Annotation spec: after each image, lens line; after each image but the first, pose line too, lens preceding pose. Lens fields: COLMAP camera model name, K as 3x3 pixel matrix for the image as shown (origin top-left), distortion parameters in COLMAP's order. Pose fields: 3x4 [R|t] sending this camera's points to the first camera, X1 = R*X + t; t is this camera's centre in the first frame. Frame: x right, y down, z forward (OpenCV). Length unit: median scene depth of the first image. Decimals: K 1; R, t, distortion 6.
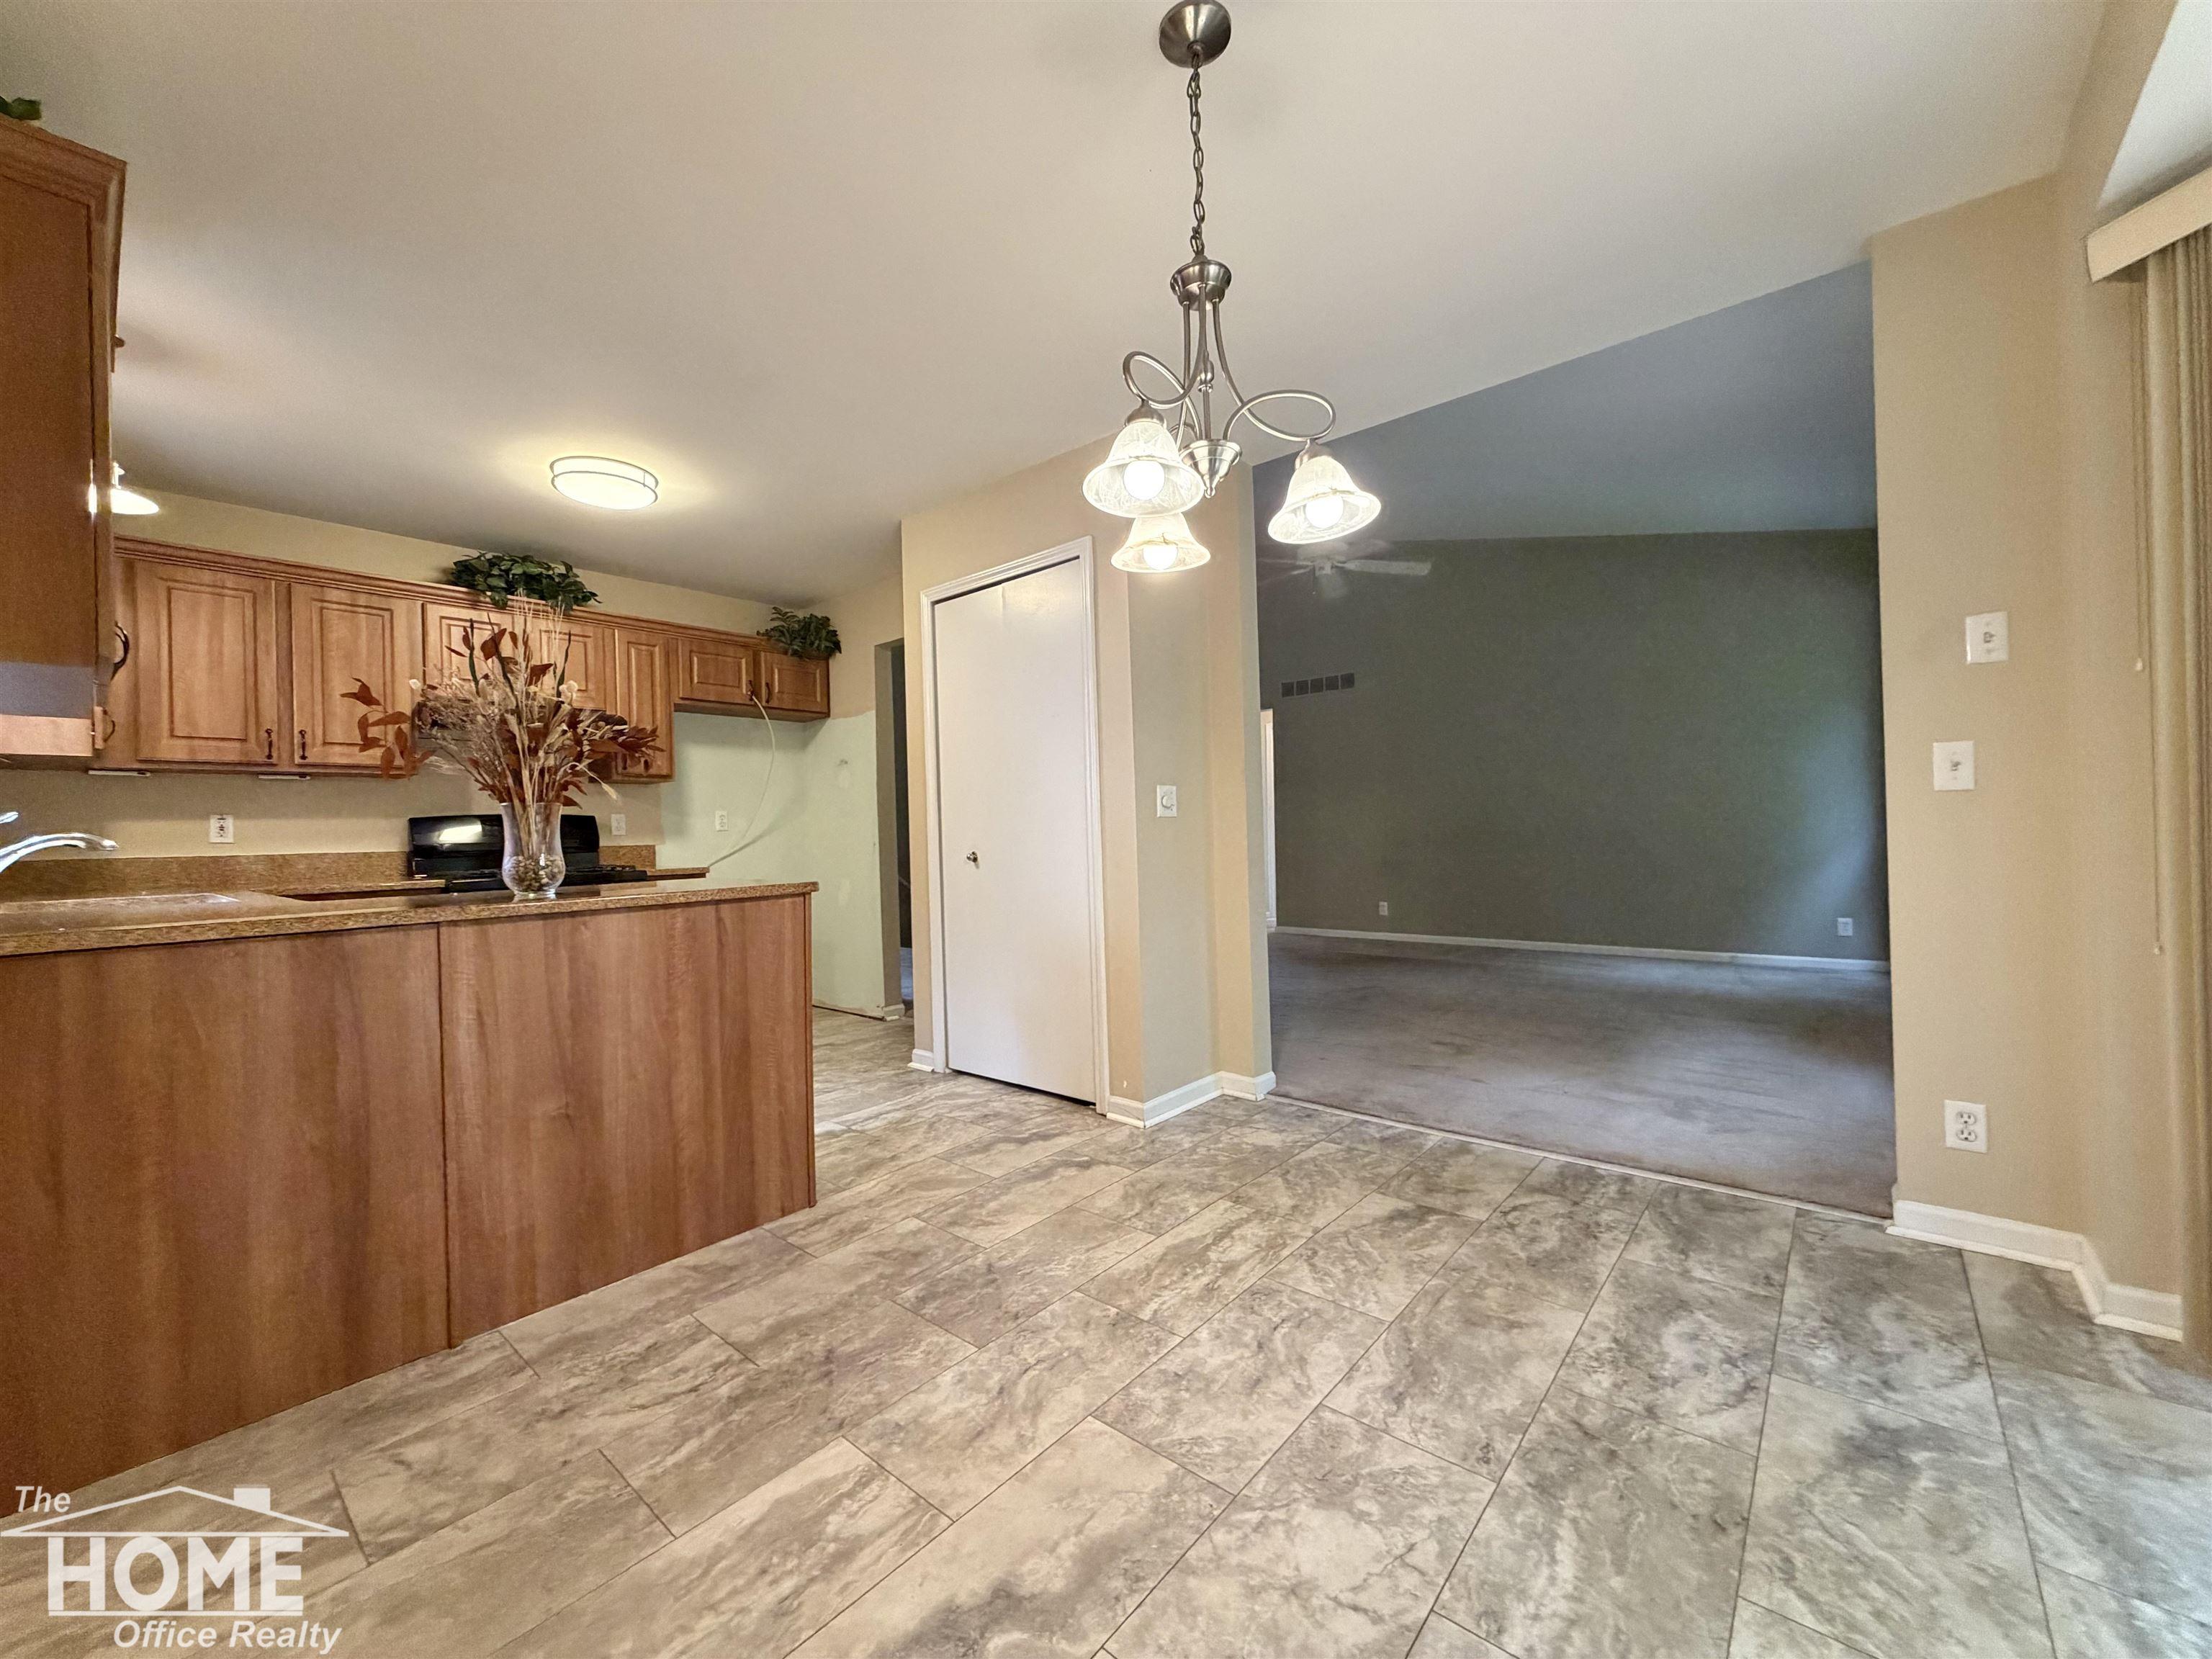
lens RADIAL K [[879.7, 0, 1101.5], [0, 879.7, 825.5], [0, 0, 1]] dist [0.002399, 0.000242]
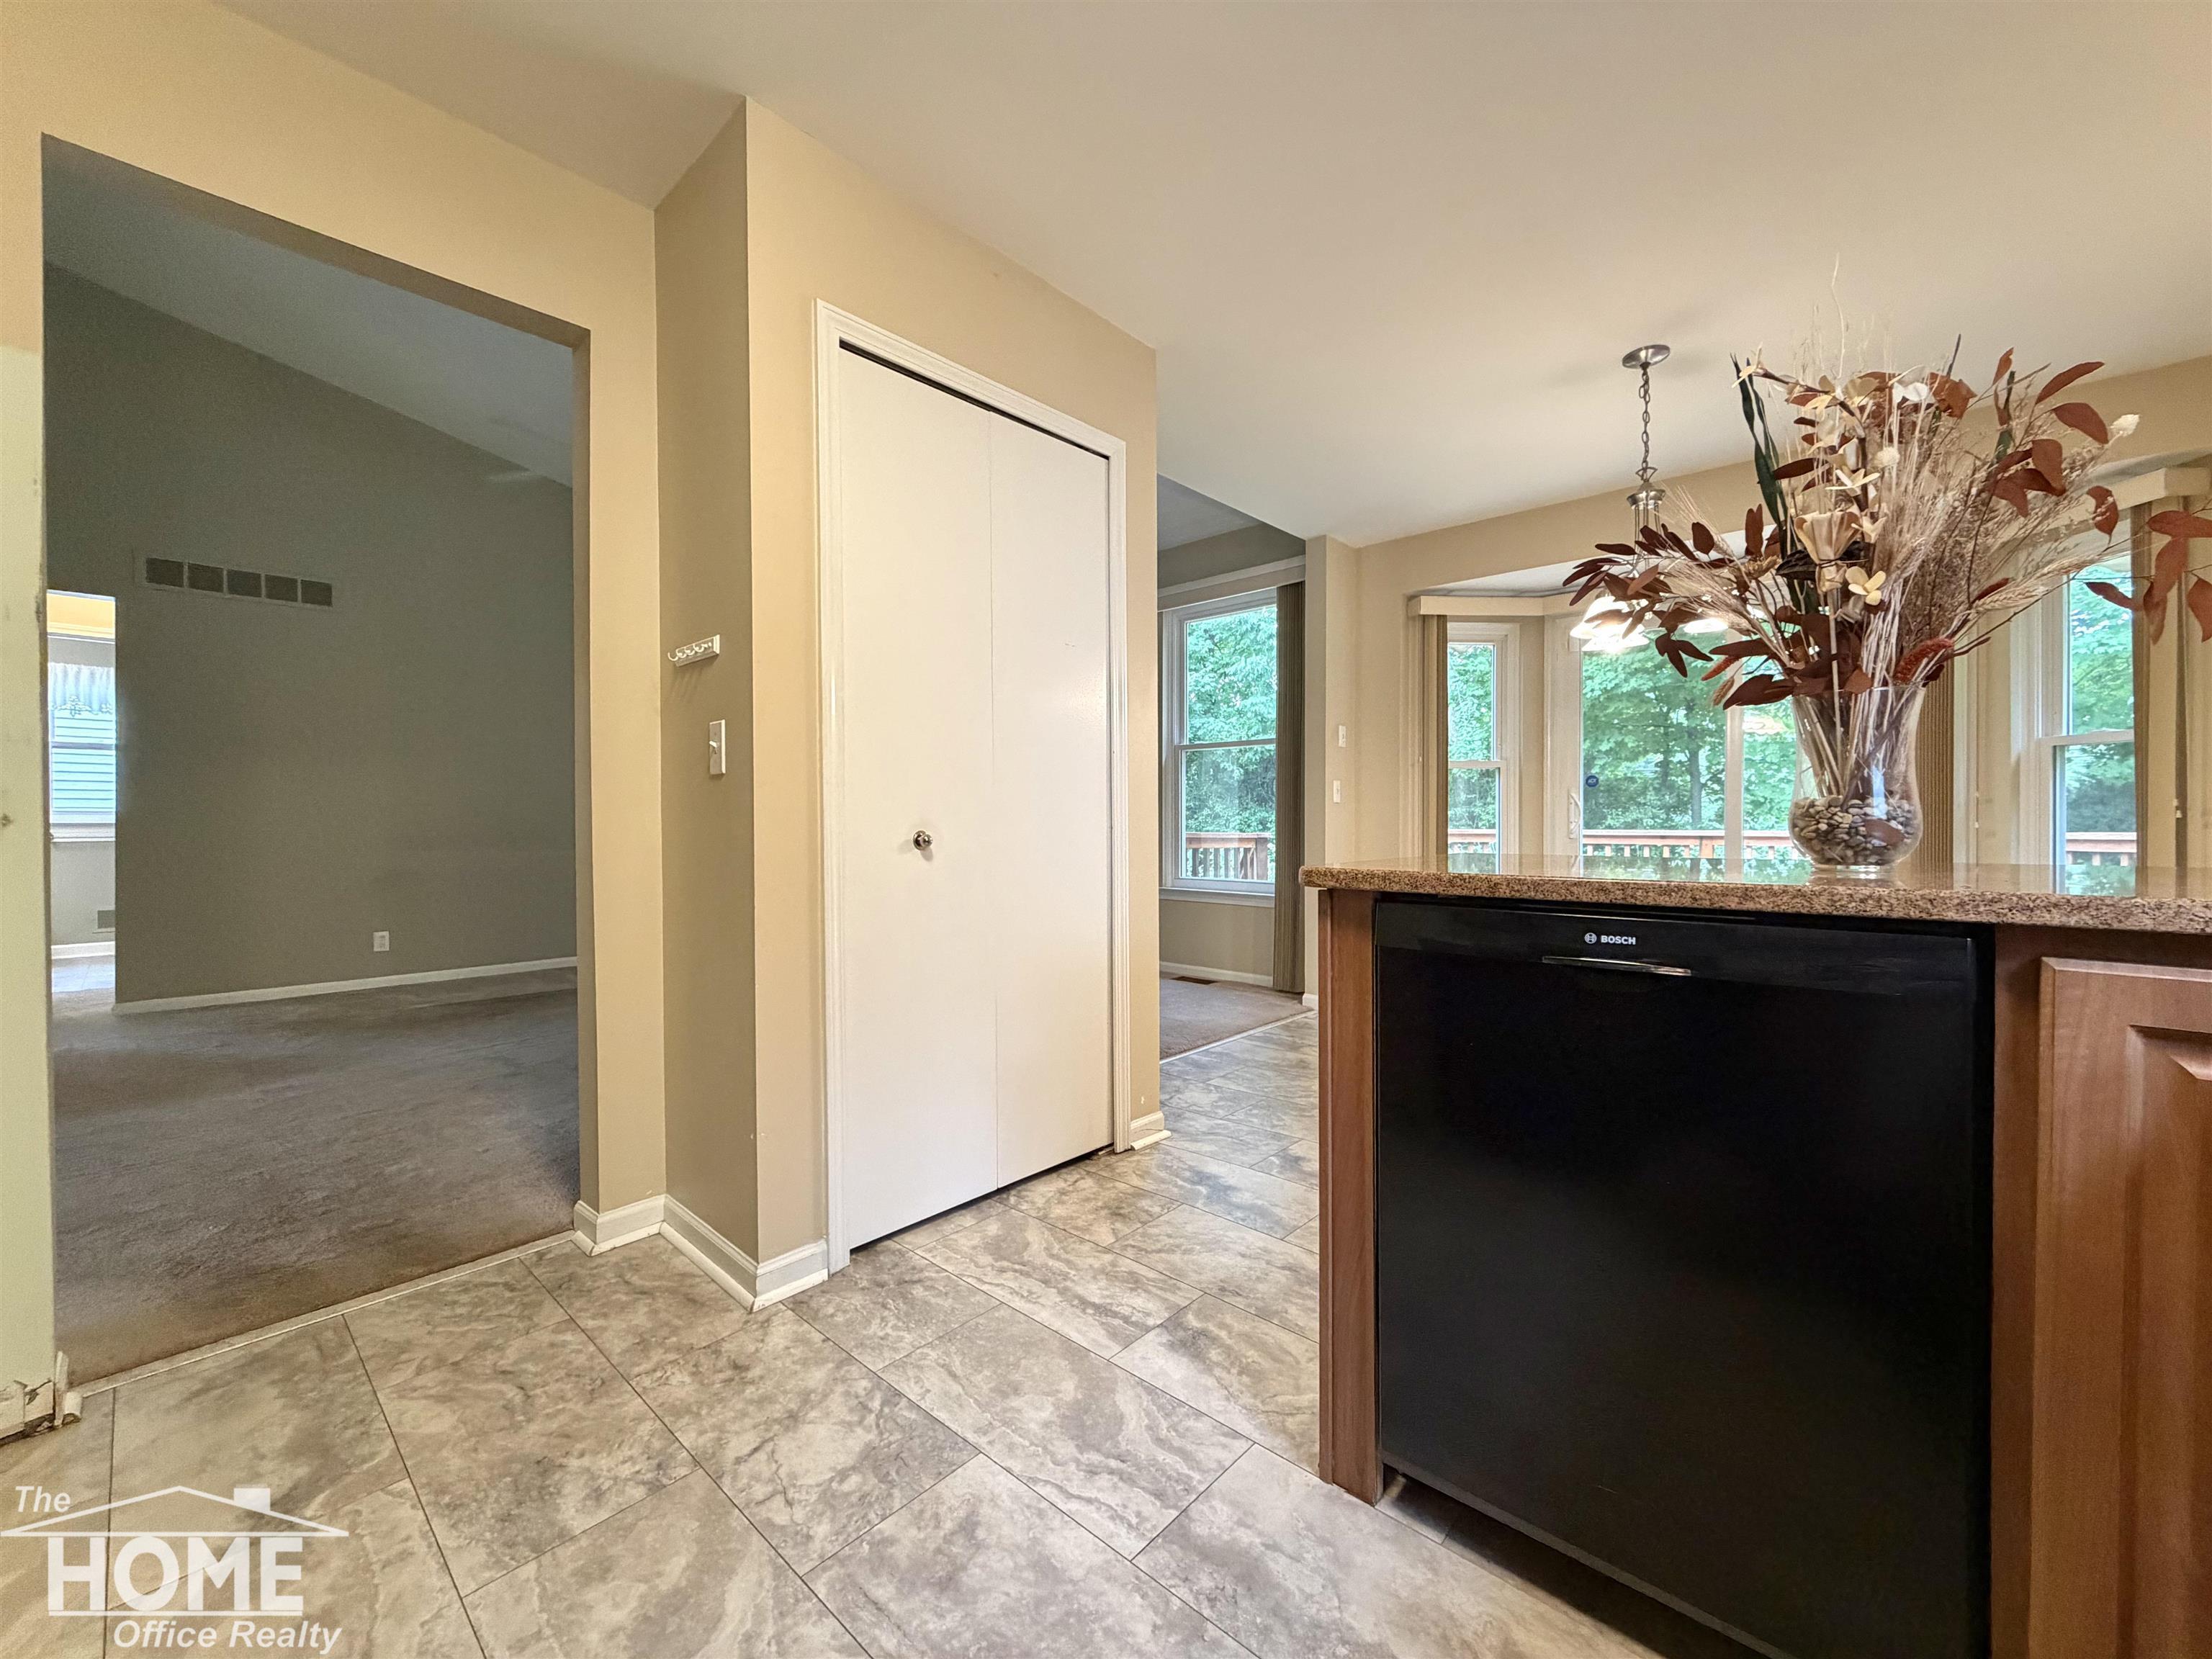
lens RADIAL K [[879.7, 0, 1102.7], [0, 879.7, 825.9], [0, 0, 1]] dist [0.002399, 0.000242]
pose [[0.027594, 0.021482, 0.999388, -0.799863], [-0.000753, 0.999769, -0.021470, 0.042994], [-0.999619, -0.000160, 0.027603, 0.970408]]
